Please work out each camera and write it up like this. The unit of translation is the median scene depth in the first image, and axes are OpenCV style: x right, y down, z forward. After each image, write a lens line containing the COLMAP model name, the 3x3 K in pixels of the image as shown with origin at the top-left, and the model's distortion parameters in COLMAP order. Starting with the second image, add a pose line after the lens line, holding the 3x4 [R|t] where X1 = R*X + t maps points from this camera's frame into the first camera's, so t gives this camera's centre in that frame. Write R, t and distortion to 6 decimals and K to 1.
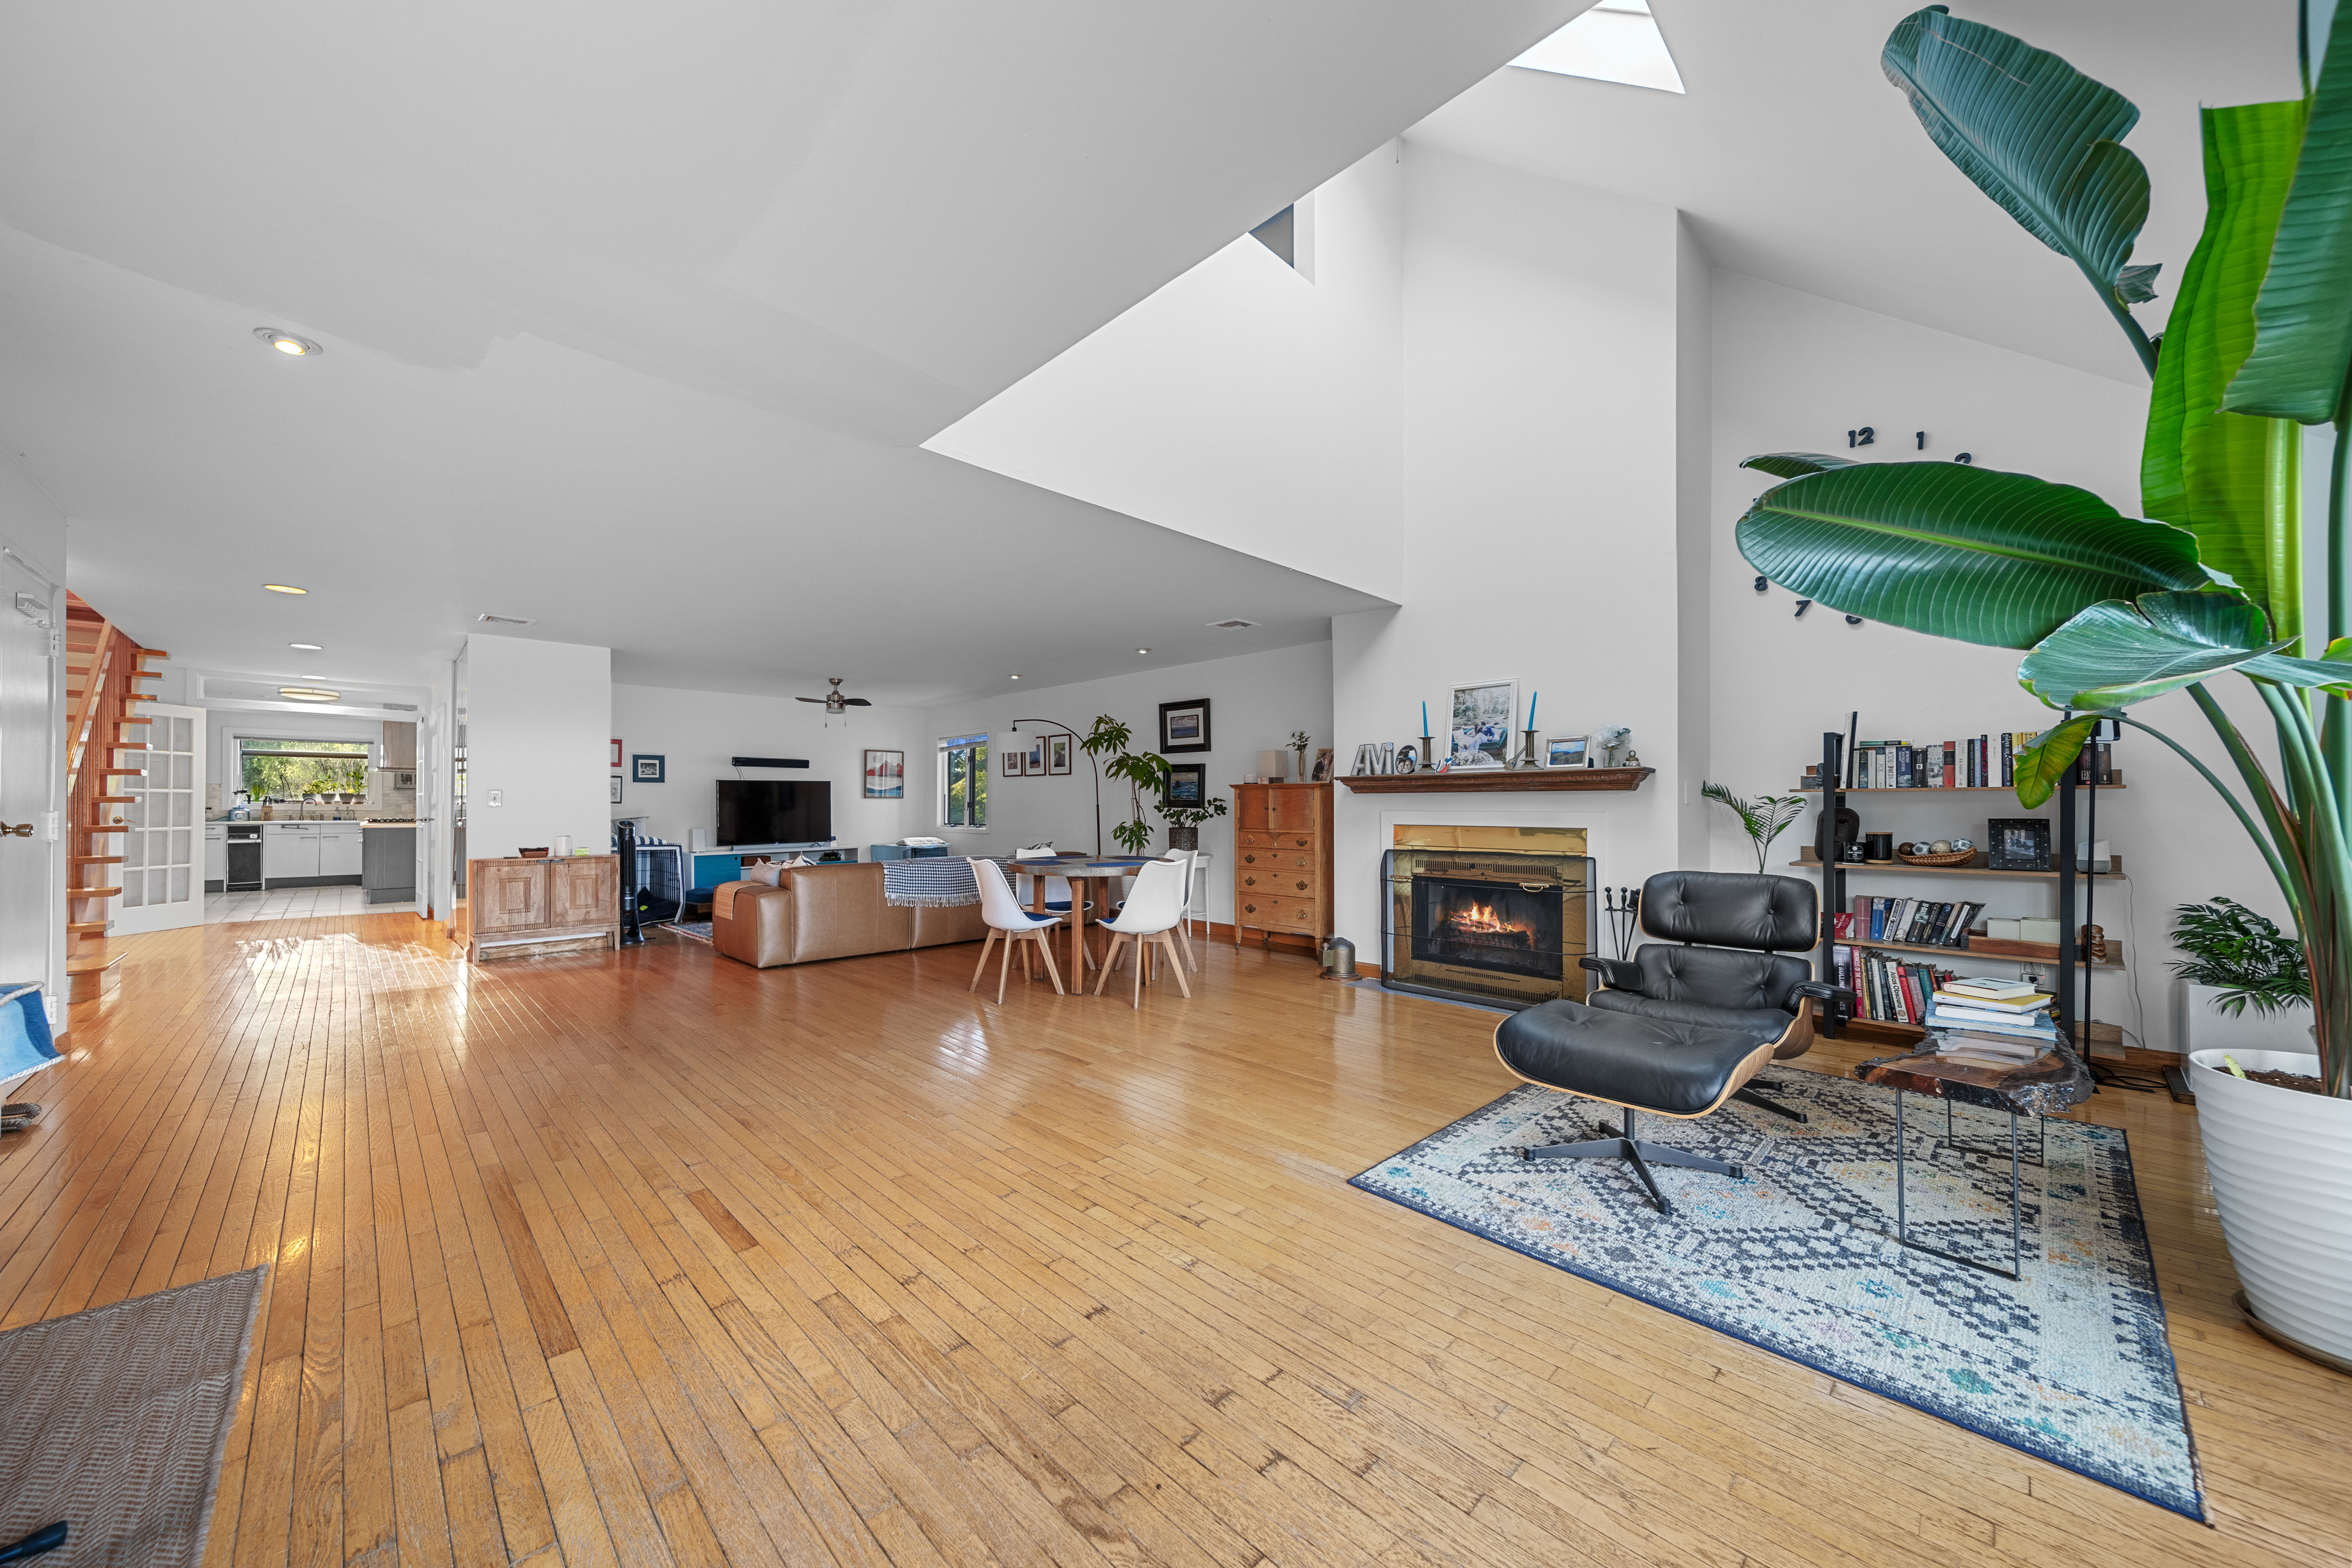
lens RADIAL K [[831.2, 0, 1186.6], [0, 831.2, 806.5], [0, 0, 1]] dist [0.001754, -0.000105]
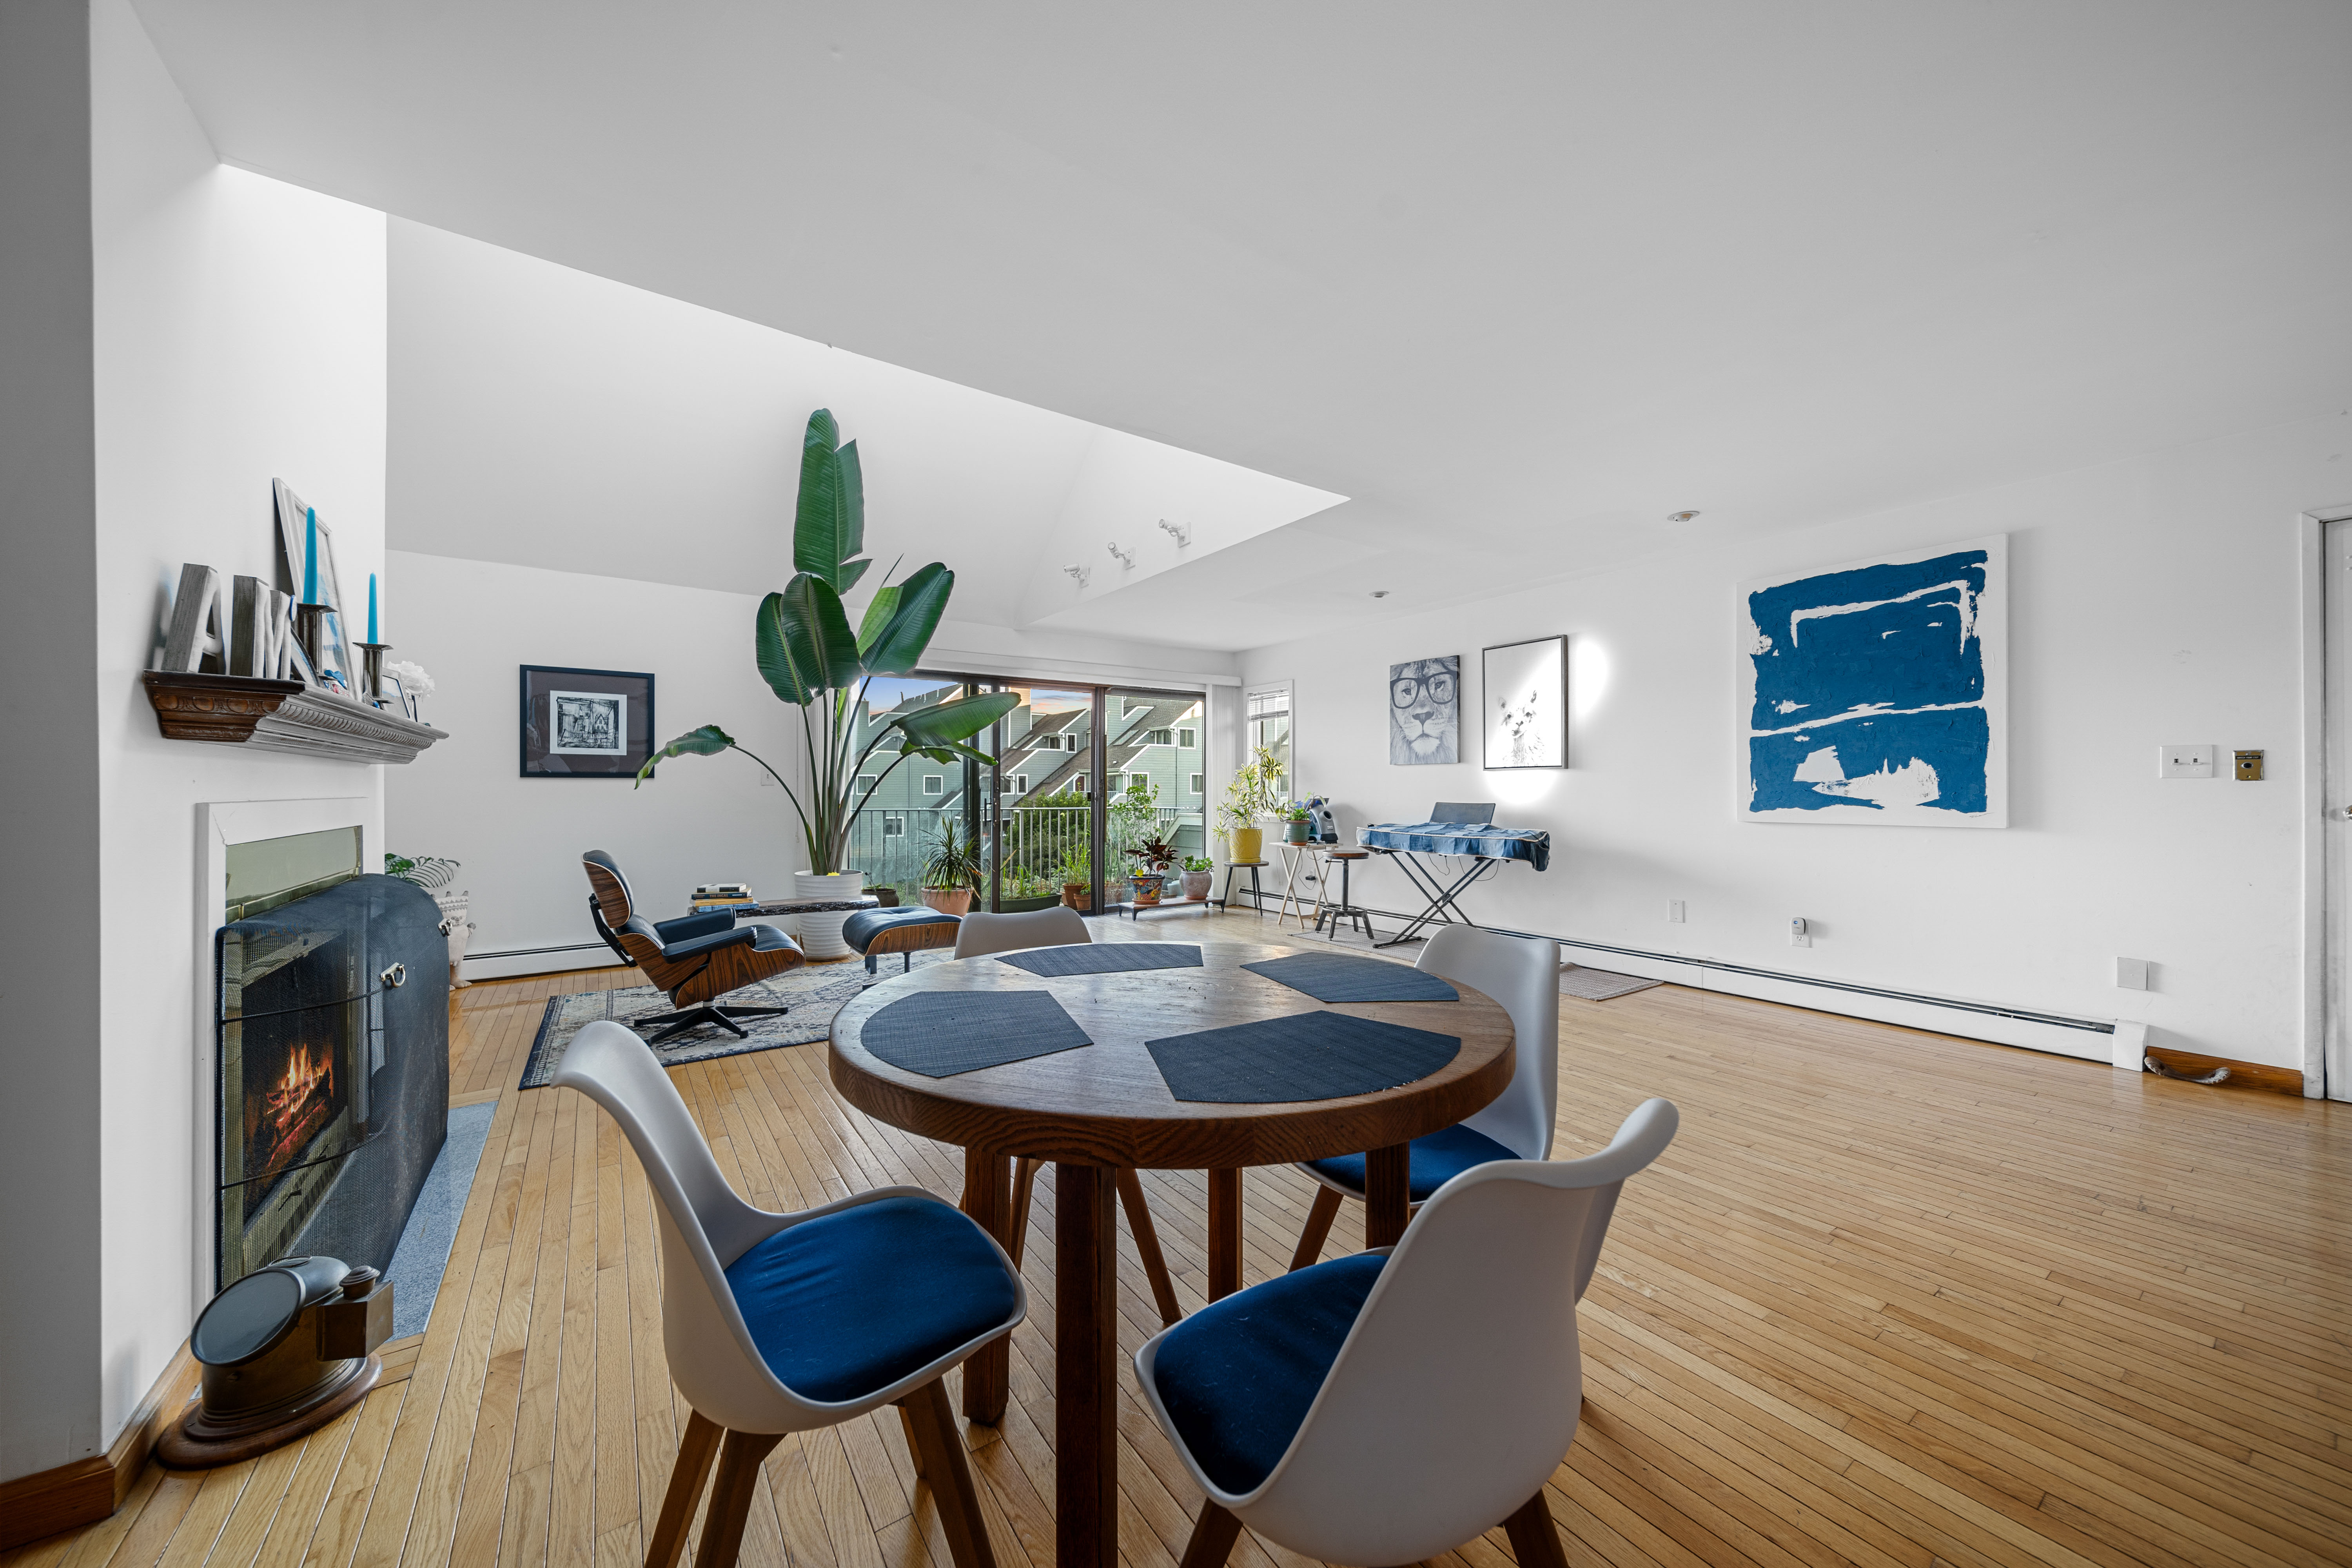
lens RADIAL K [[828.5, 0, 1174.7], [0, 828.5, 789.0], [0, 0, 1]] dist [0.003177, 0.000024]
pose [[-0.982675, -0.000368, 0.185337, -0.173878], [-0.000107, 0.999999, 0.001414, -0.000409], [-0.185338, 0.001370, -0.982674, 1.341030]]
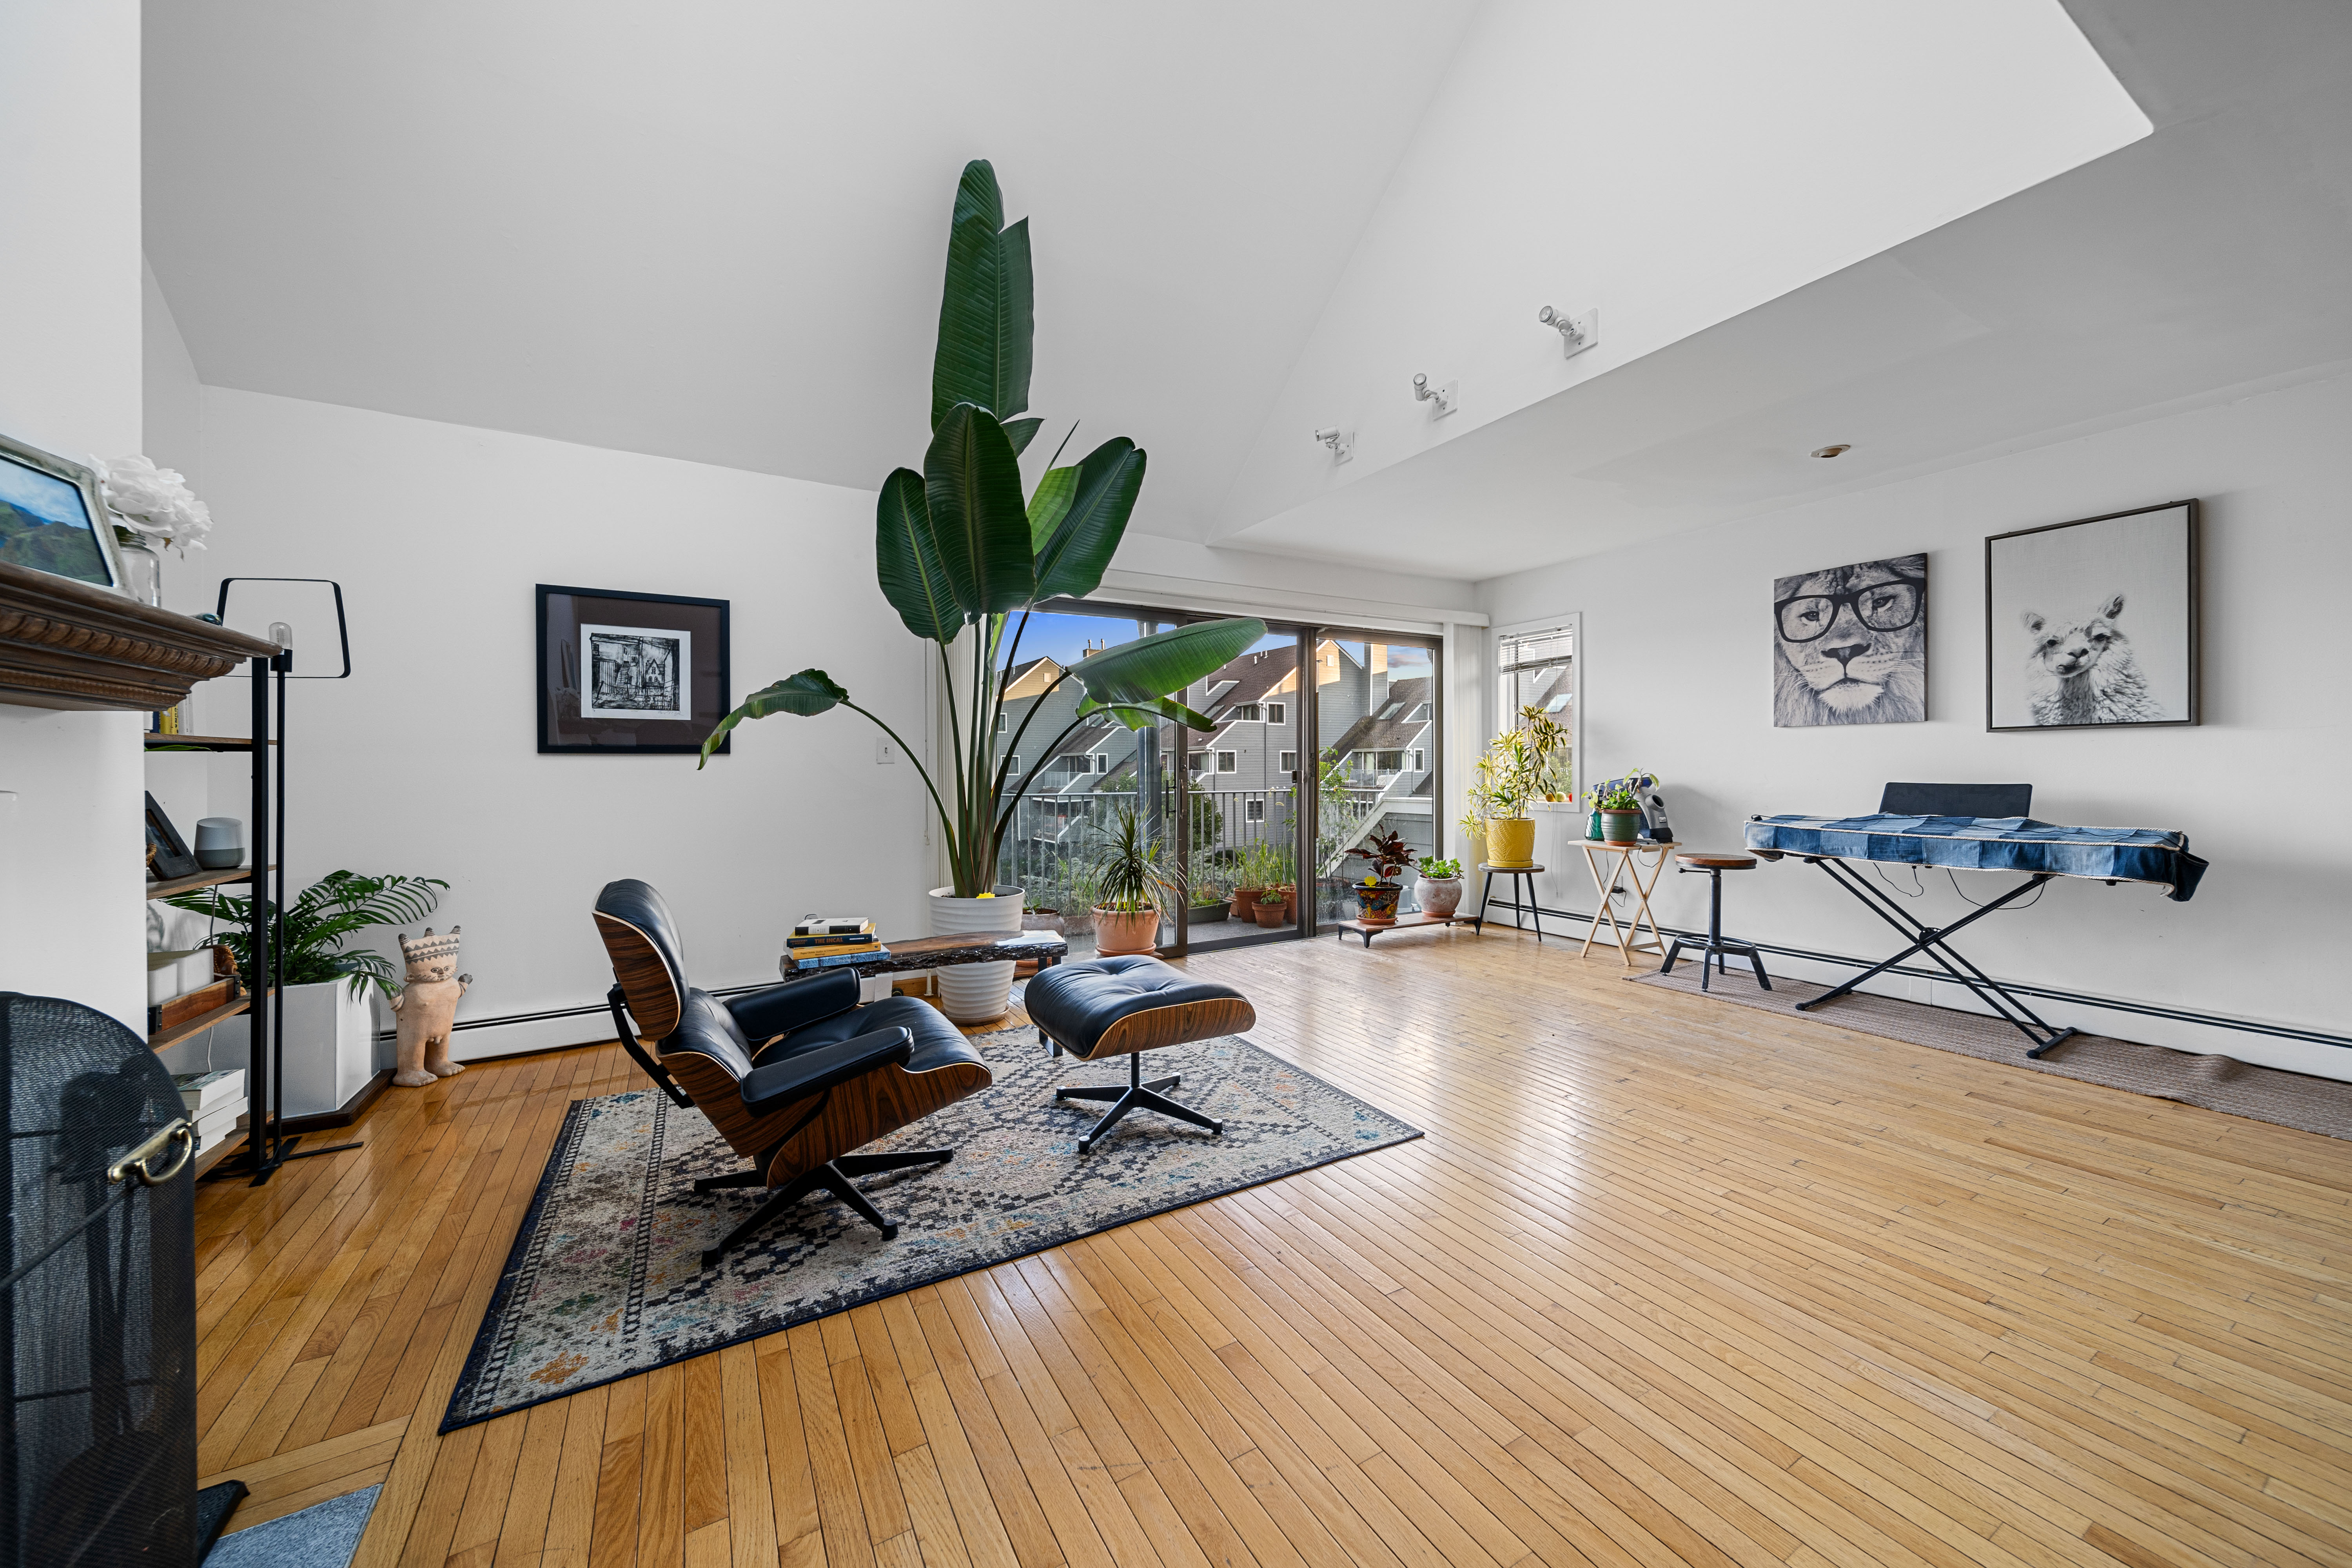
lens RADIAL K [[848.1, 0, 1179.2], [0, 848.1, 766.8], [0, 0, 1]] dist [0.007530, -0.000117]
pose [[-0.964972, 0.006283, 0.262278, 0.103785], [0.006455, 0.999979, -0.000205, 0.001545], [-0.262274, 0.001495, -0.964992, 1.034878]]
